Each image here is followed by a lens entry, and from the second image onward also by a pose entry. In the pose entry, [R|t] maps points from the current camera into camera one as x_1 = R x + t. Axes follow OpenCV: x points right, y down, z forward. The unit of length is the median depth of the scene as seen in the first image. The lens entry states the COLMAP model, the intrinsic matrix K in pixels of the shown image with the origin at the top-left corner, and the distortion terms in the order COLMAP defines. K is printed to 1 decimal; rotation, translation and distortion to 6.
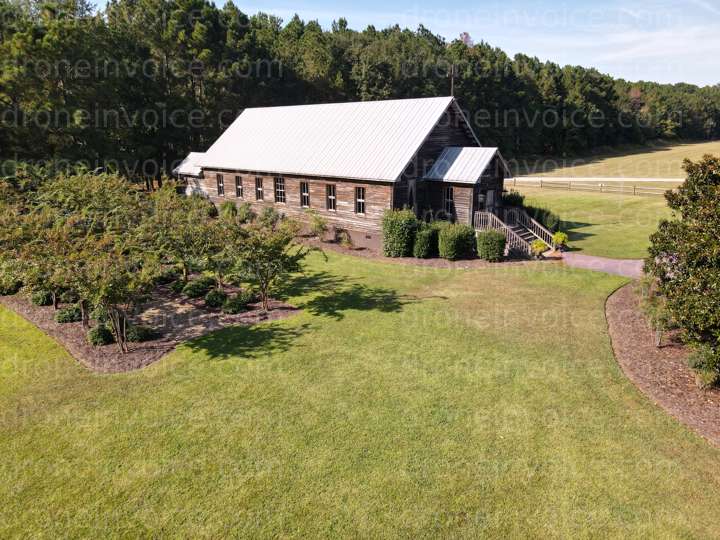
lens RADIAL K [[514.6, 0, 360.0], [0, 514.6, 270.0], [0, 0, 1]] dist [-0.002178, 0.006561]
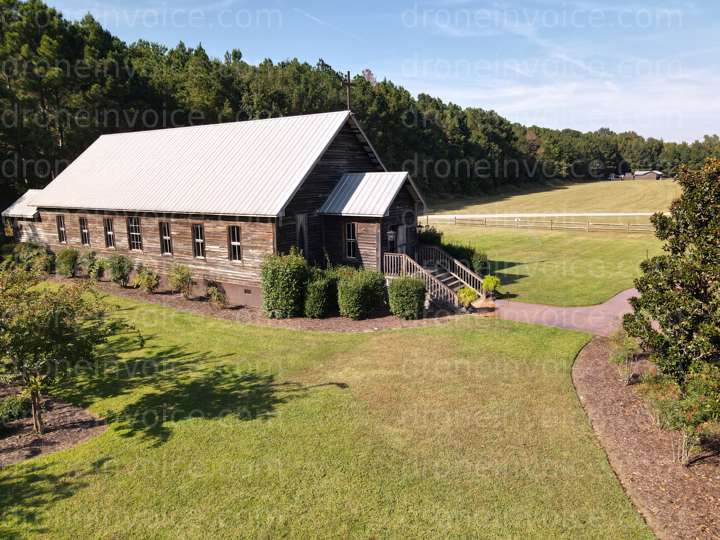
lens RADIAL K [[514.6, 0, 360.0], [0, 514.6, 270.0], [0, 0, 1]] dist [-0.002178, 0.006561]
pose [[0.986310, -0.037355, 0.160613, 0.053431], [0.050679, 0.995532, -0.079674, -0.024376], [-0.156919, 0.086723, 0.983797, 0.211244]]
